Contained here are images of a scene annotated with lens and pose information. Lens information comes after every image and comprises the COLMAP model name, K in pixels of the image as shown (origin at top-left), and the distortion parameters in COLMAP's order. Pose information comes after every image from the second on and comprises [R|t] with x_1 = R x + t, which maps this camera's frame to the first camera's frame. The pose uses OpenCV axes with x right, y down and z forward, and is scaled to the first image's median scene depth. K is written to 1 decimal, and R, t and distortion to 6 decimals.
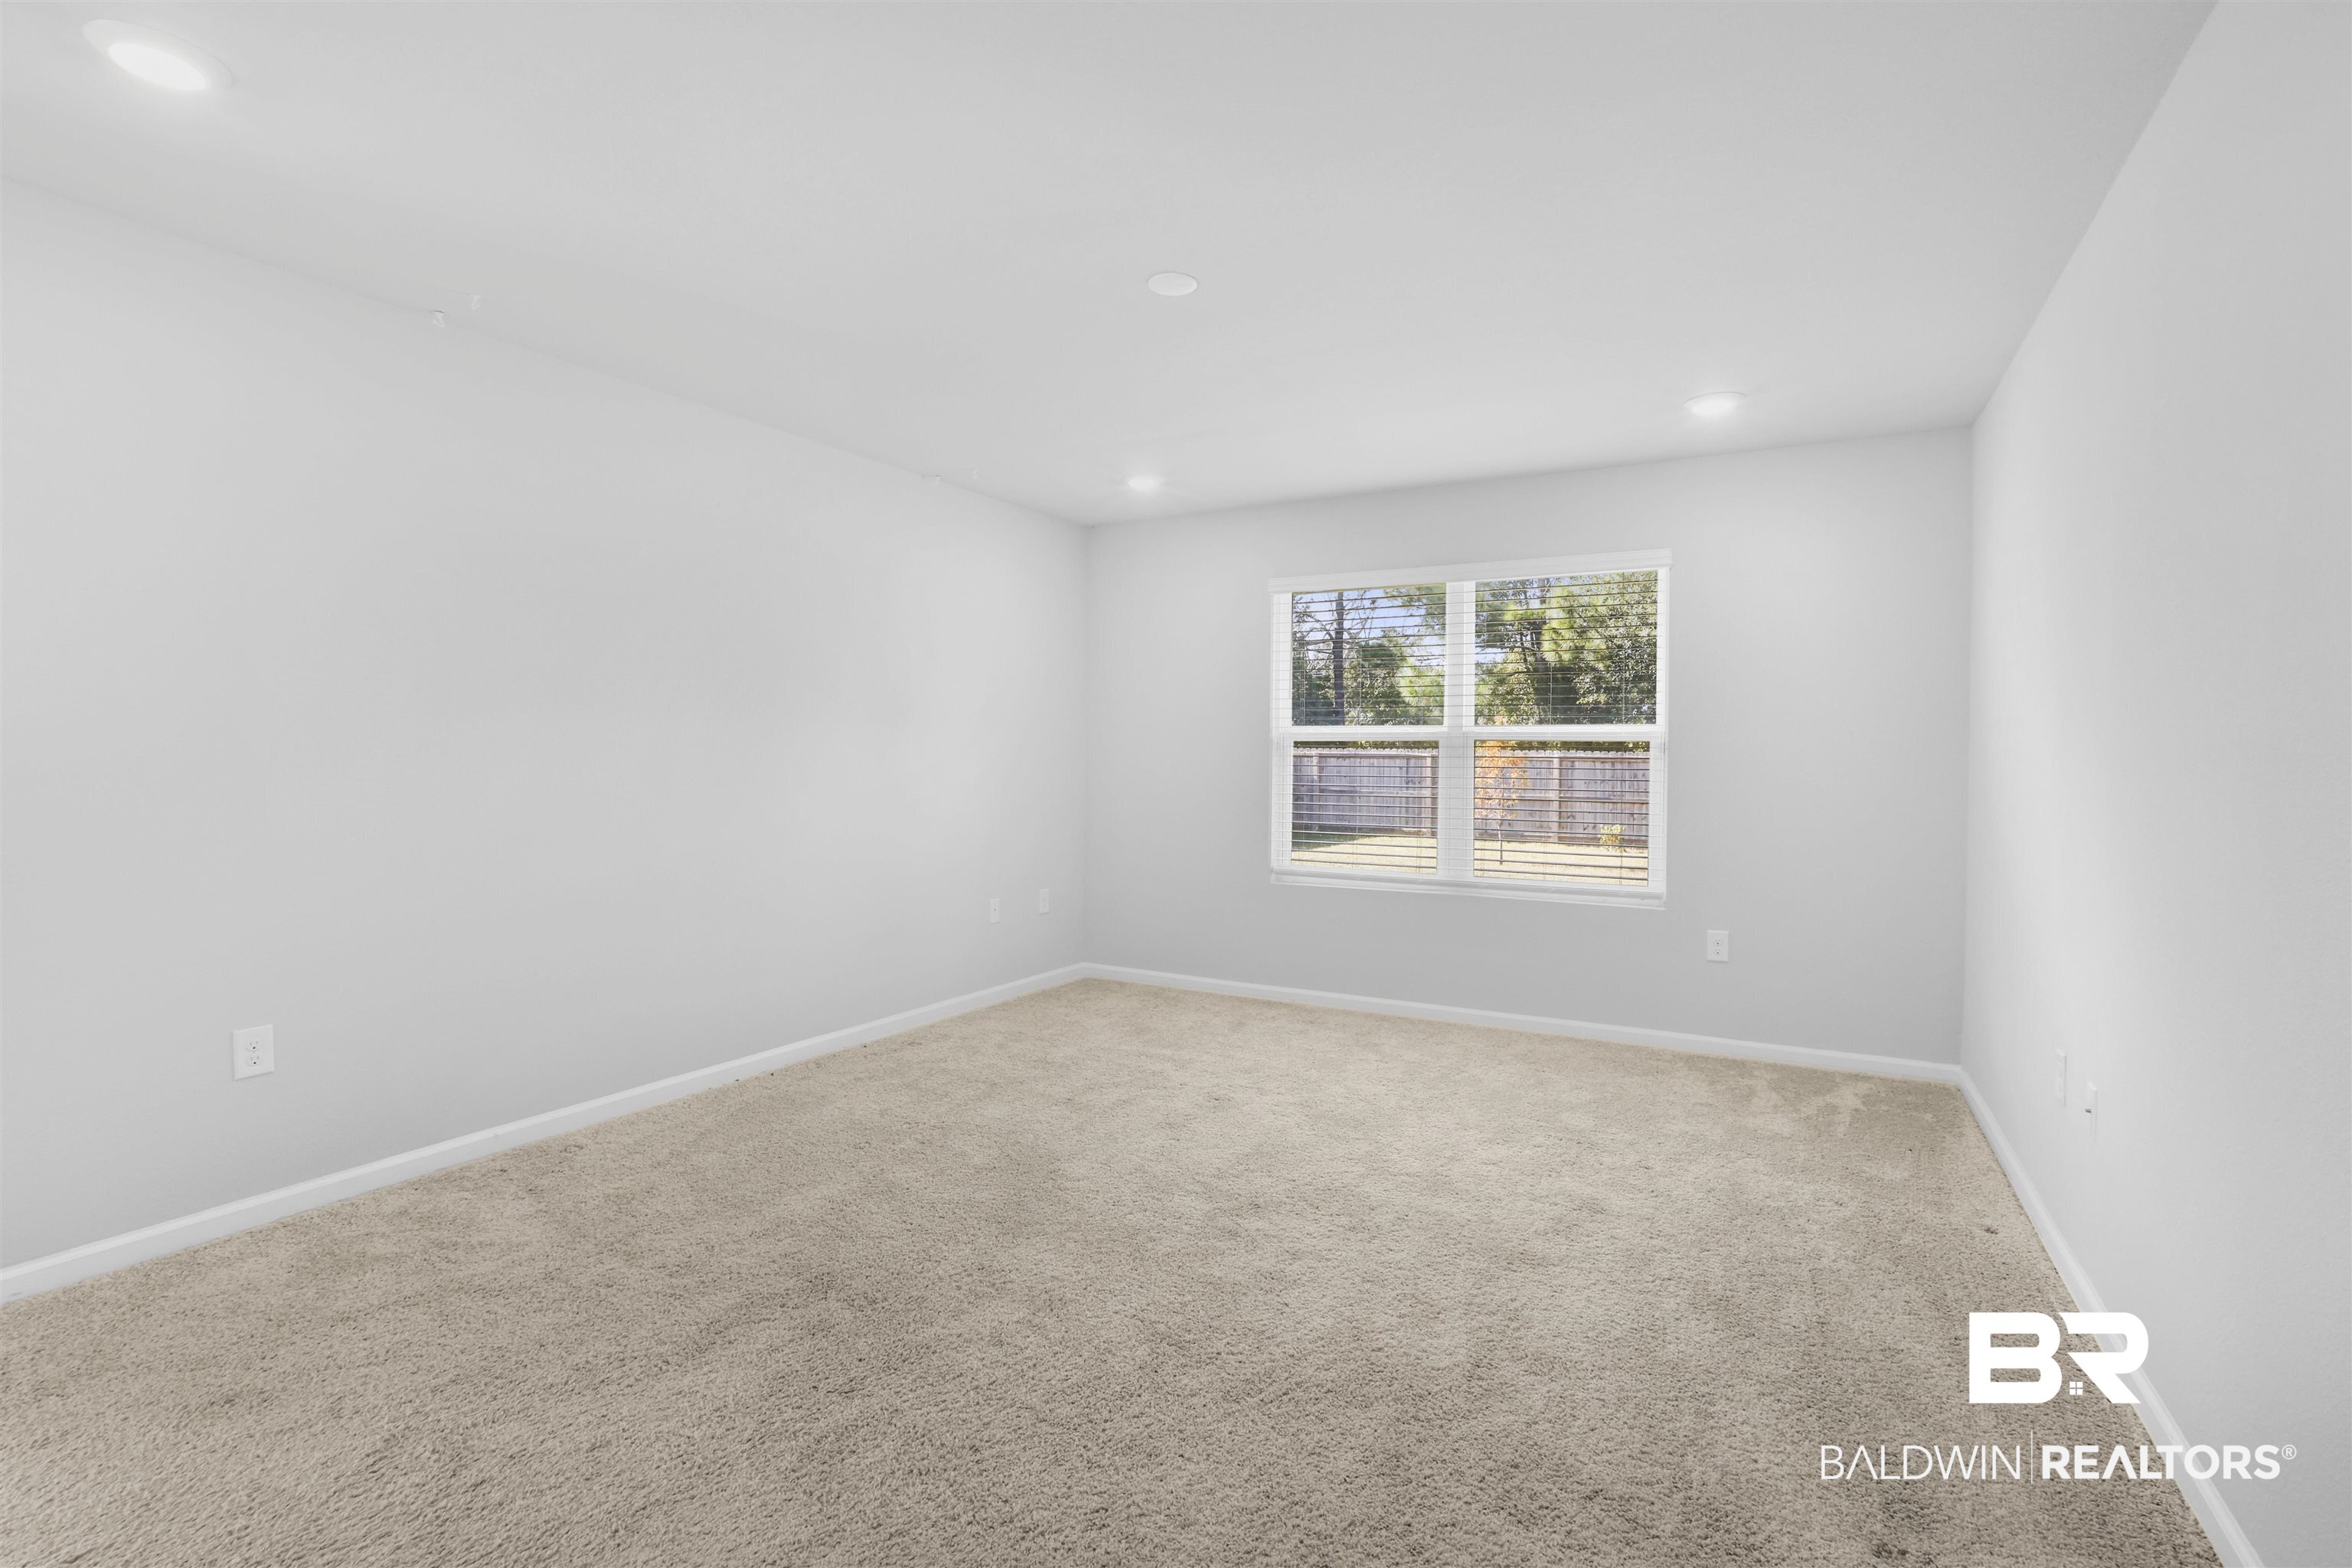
lens RADIAL K [[1092.1, 0, 1173.9], [0, 1092.1, 776.4], [0, 0, 1]] dist [-0.044926, 0.012061]
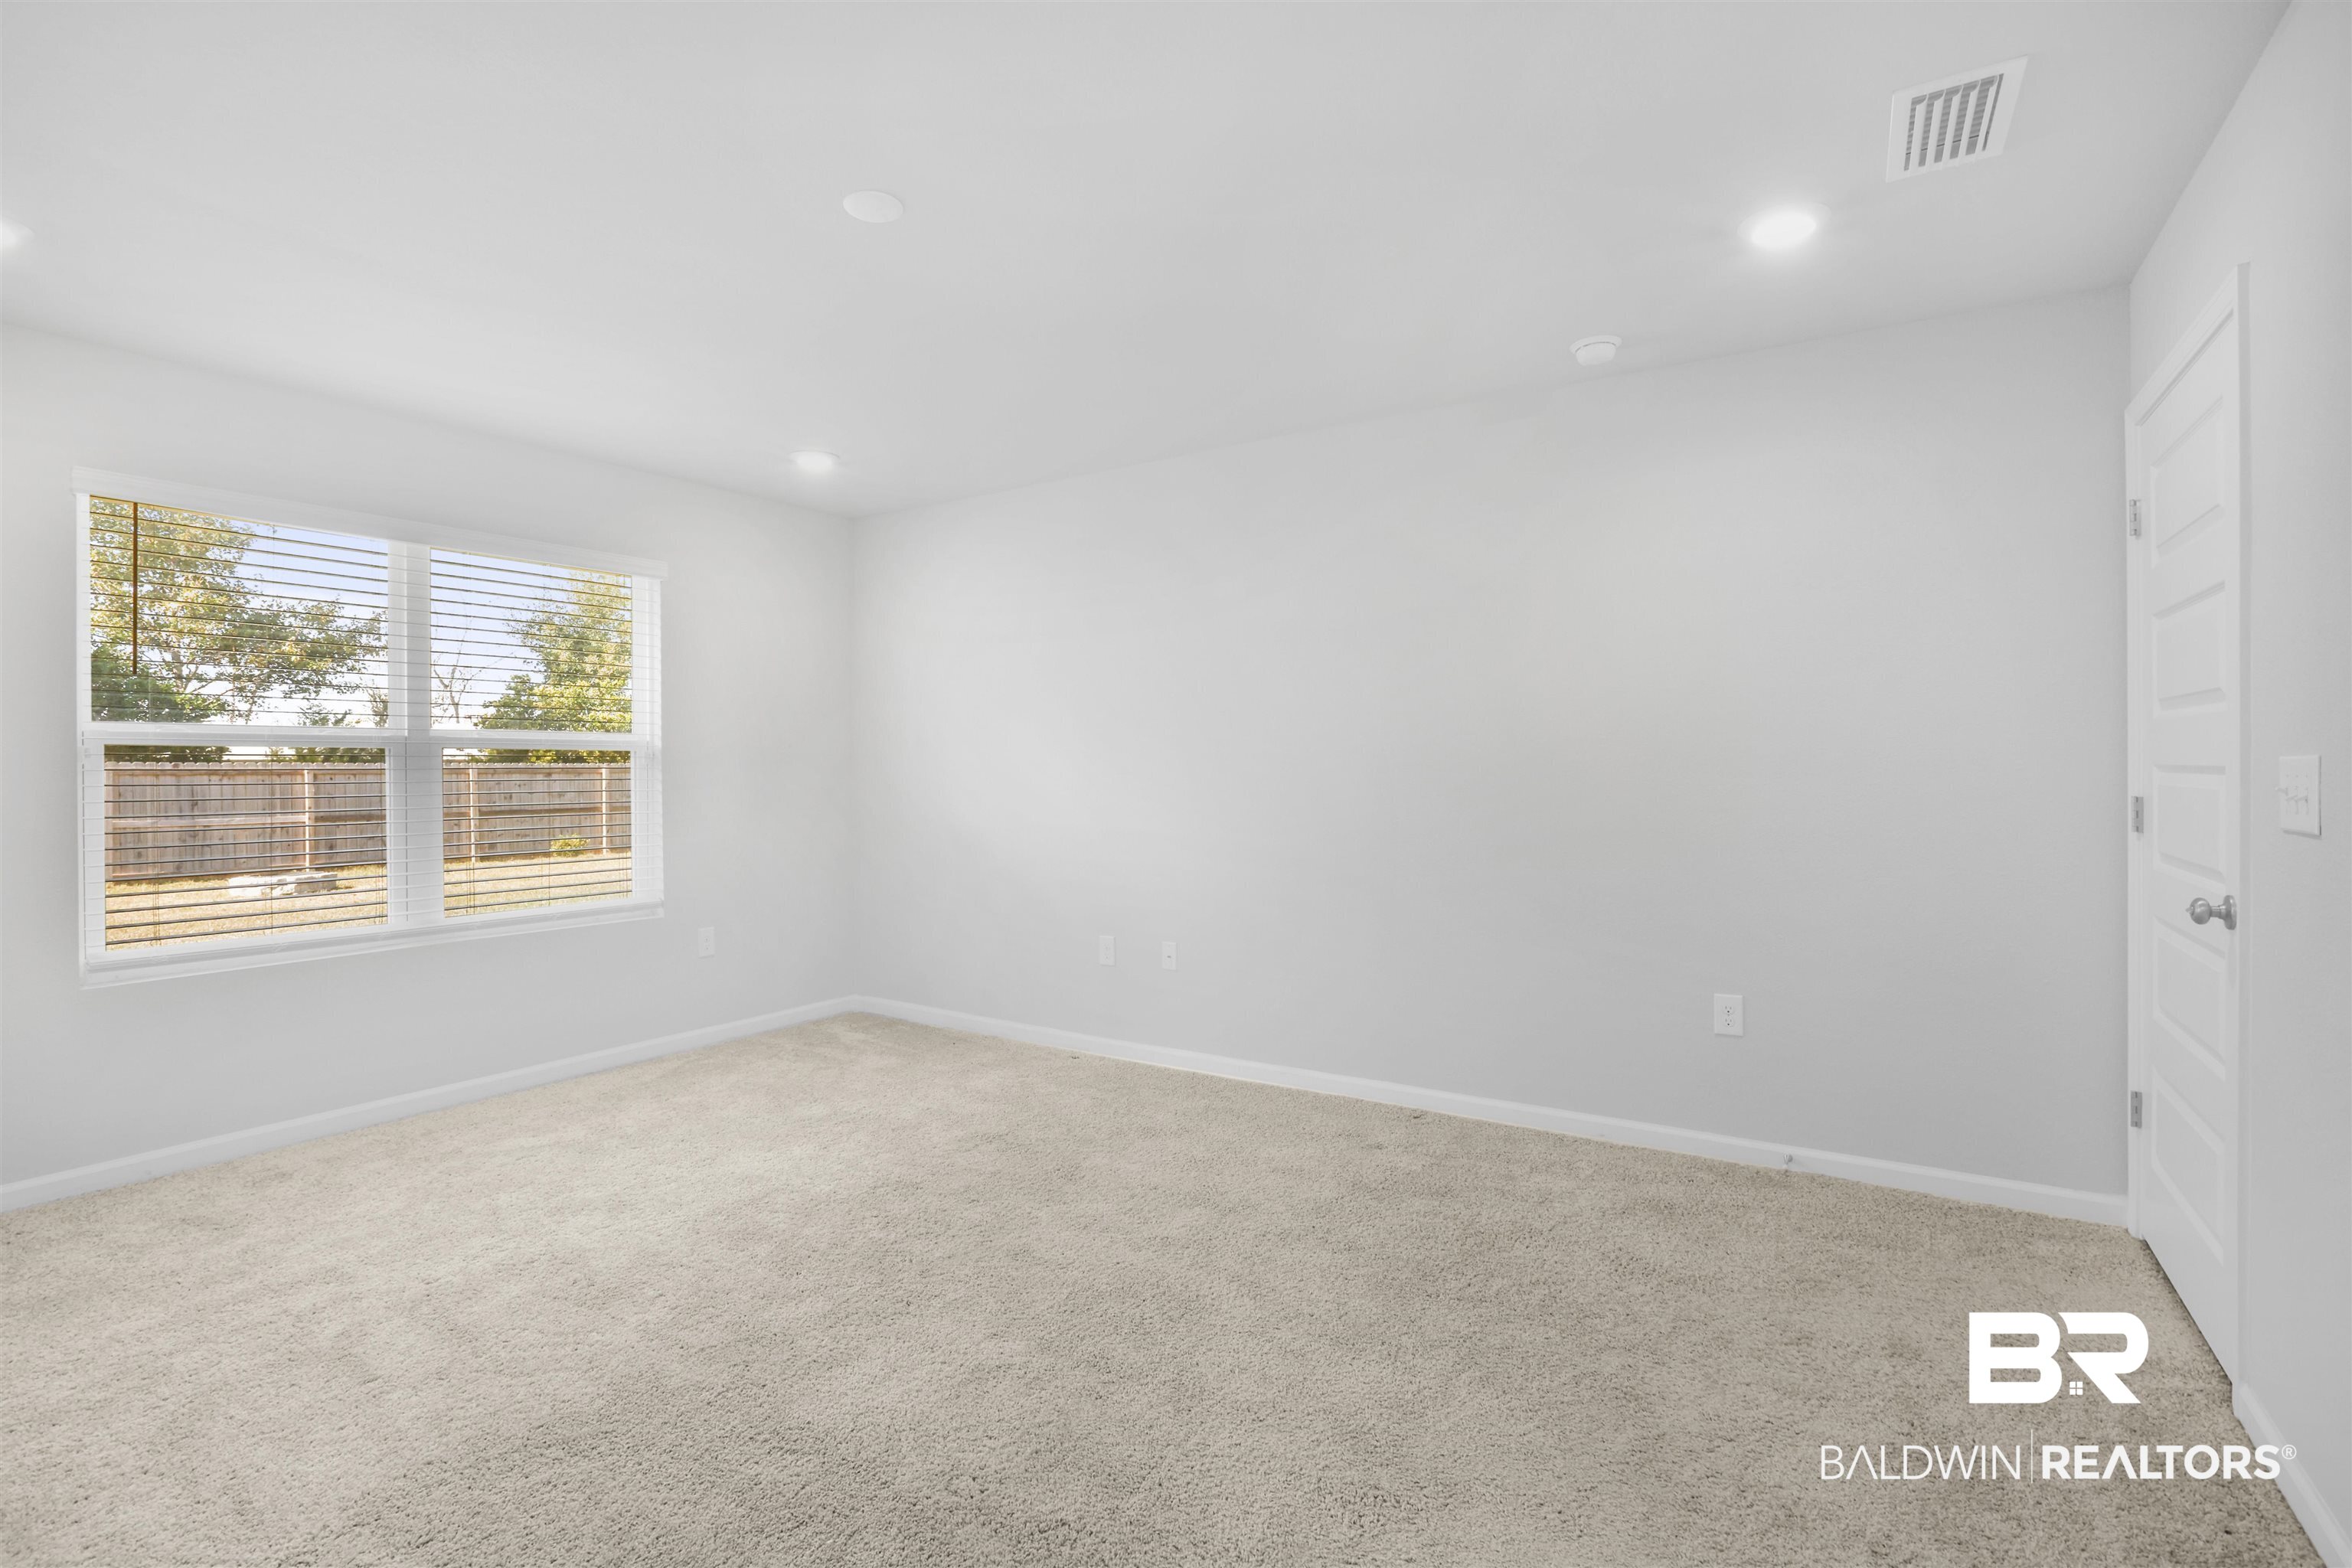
lens RADIAL K [[1092.1, 0, 1171.5], [0, 1092.1, 768.6], [0, 0, 1]] dist [-0.044926, 0.012061]
pose [[0.057048, -0.011664, 0.998303, -0.513499], [0.026895, 0.999587, 0.010142, -0.012716], [-0.998009, 0.026271, 0.057338, 0.453100]]
